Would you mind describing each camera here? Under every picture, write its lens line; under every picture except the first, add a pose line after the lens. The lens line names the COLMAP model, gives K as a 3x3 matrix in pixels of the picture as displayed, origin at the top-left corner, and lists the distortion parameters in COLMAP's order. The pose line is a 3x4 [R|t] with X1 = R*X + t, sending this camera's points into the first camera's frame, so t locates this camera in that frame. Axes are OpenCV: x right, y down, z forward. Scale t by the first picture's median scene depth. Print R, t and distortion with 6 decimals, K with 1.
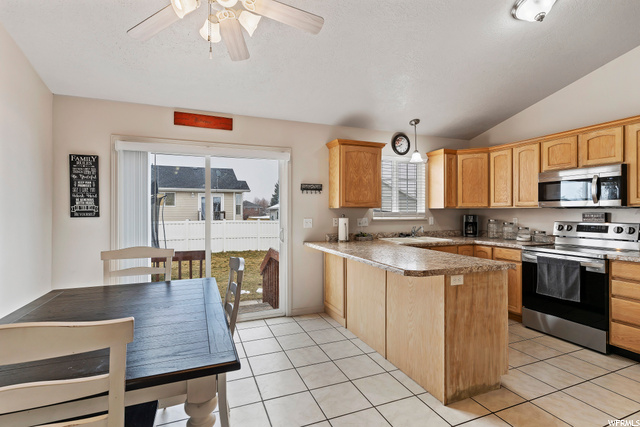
lens RADIAL K [[307.7, 0, 318.6], [0, 307.7, 208.7], [0, 0, 1]] dist [0.002994, -0.000066]
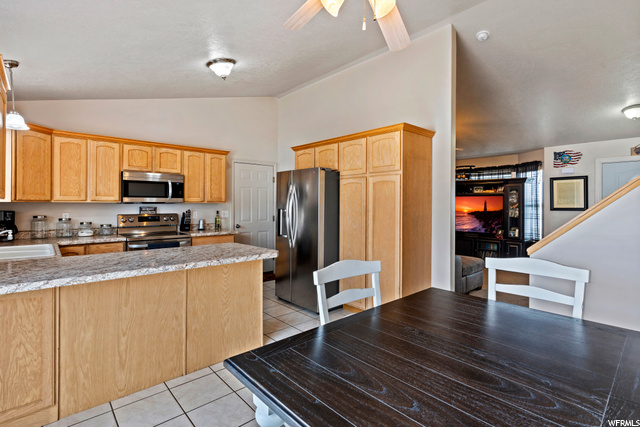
lens RADIAL K [[308.3, 0, 316.8], [0, 308.3, 203.2], [0, 0, 1]] dist [0.001804, 0.000341]
pose [[-0.338770, 0.002194, 0.940867, -0.534536], [-0.010524, 0.999926, -0.006121, -0.001410], [-0.940810, -0.011975, -0.338722, 0.684614]]
